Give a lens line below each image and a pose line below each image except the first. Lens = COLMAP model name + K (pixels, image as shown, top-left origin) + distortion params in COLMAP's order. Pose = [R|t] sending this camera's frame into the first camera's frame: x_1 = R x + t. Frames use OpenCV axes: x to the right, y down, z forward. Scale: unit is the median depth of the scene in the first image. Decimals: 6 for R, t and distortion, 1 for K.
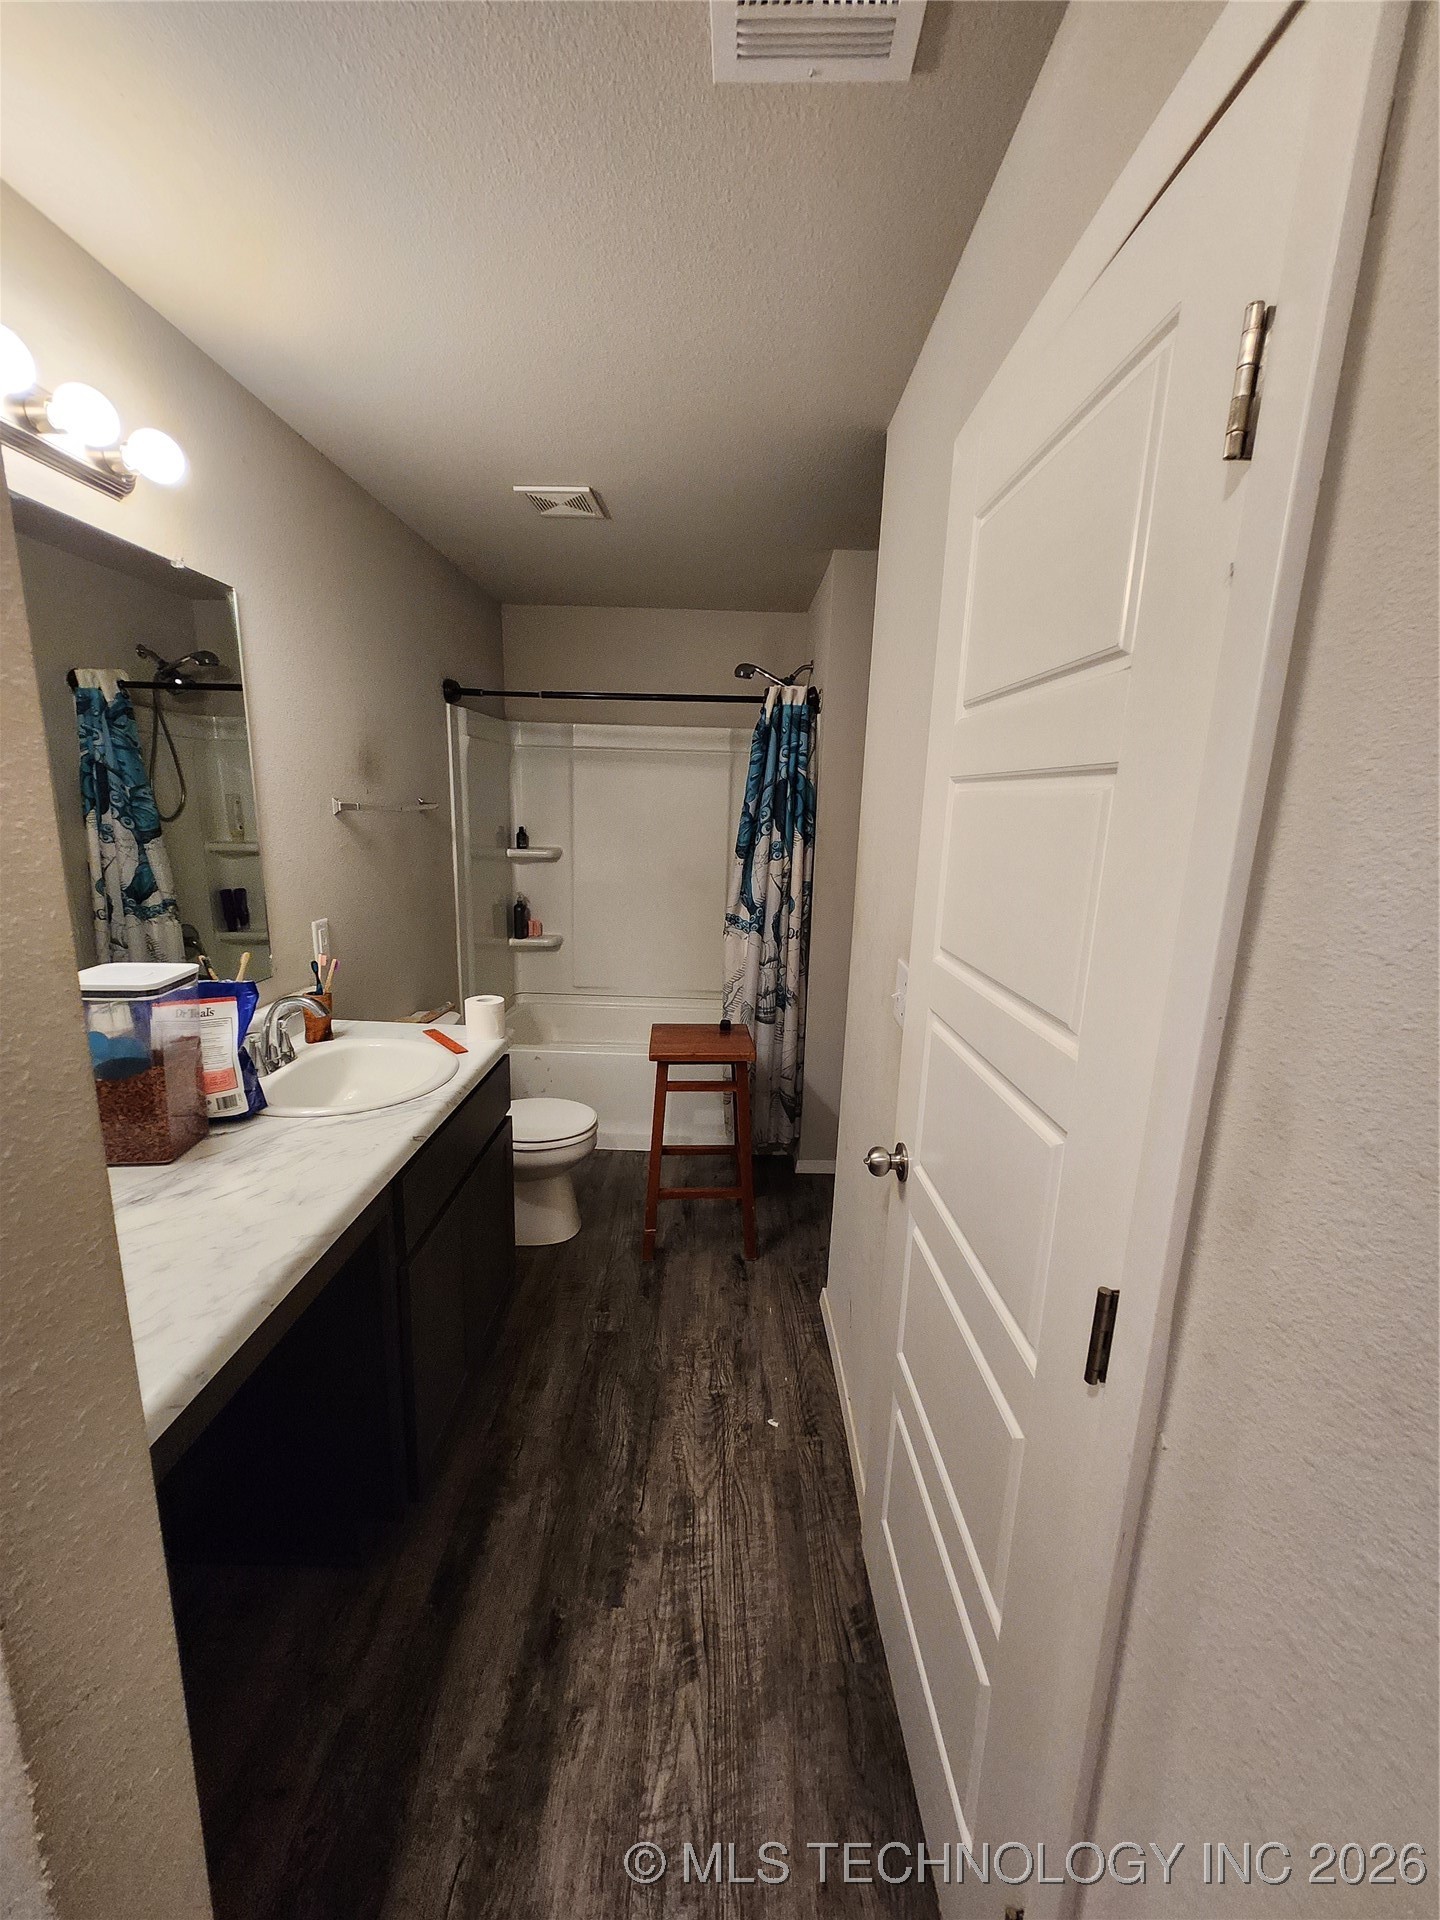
lens RADIAL K [[765.8, 0, 712.2], [0, 765.8, 960.7], [0, 0, 1]] dist [-0.001547, -0.000031]
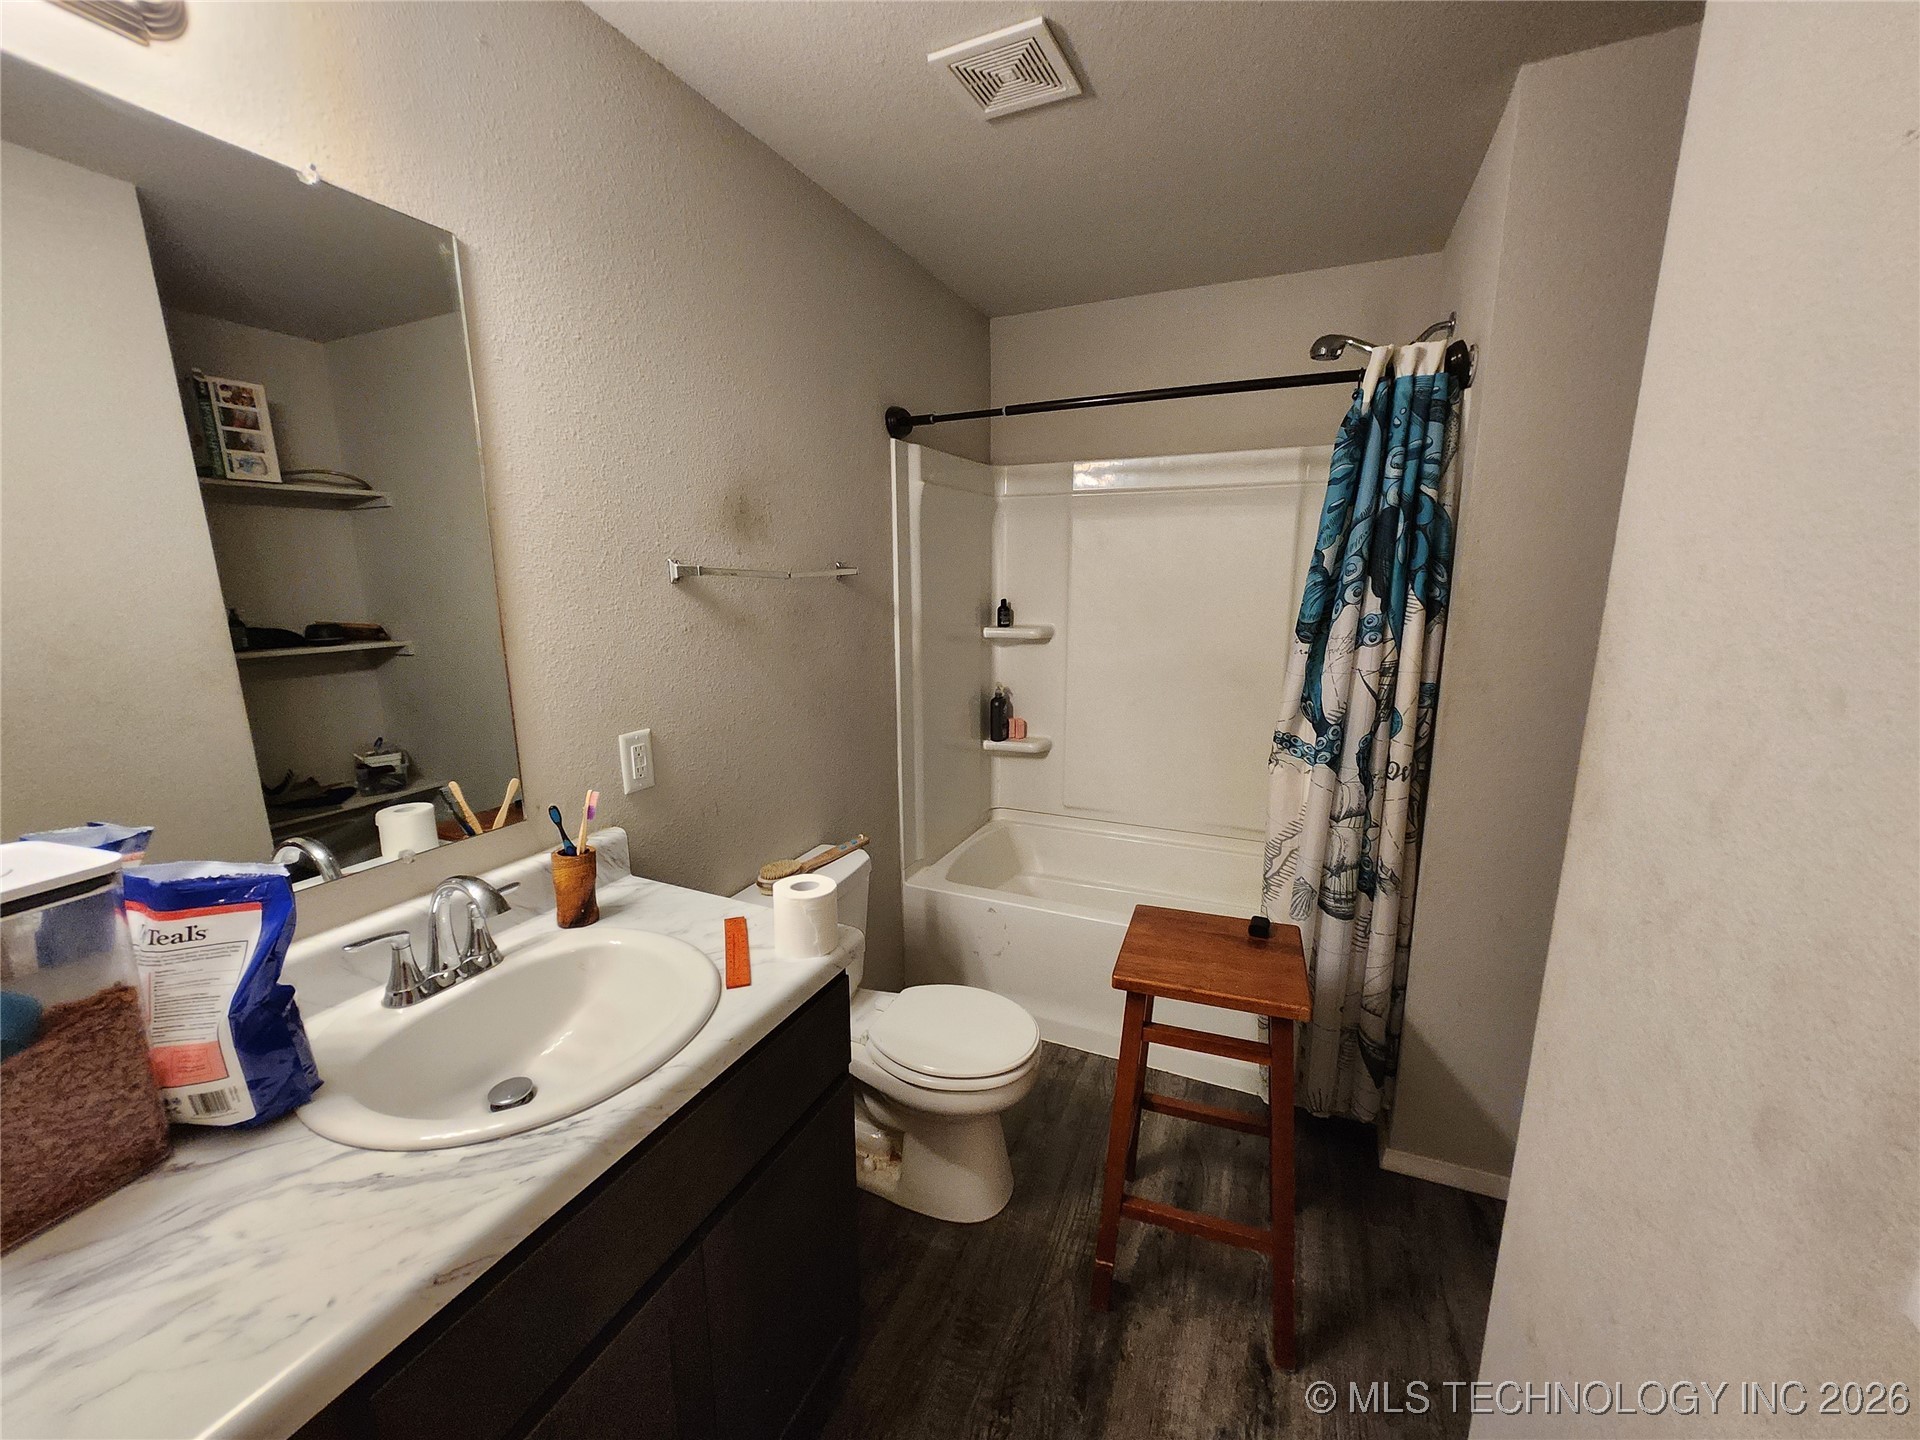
lens RADIAL K [[765.8, 0, 956.7], [0, 765.8, 722.4], [0, 0, 1]] dist [-0.001547, -0.000031]
pose [[0.918592, 0.045213, -0.392613, 0.025590], [-0.052534, 0.998588, -0.007916, -0.052231], [0.391701, 0.027897, 0.919670, 0.341298]]
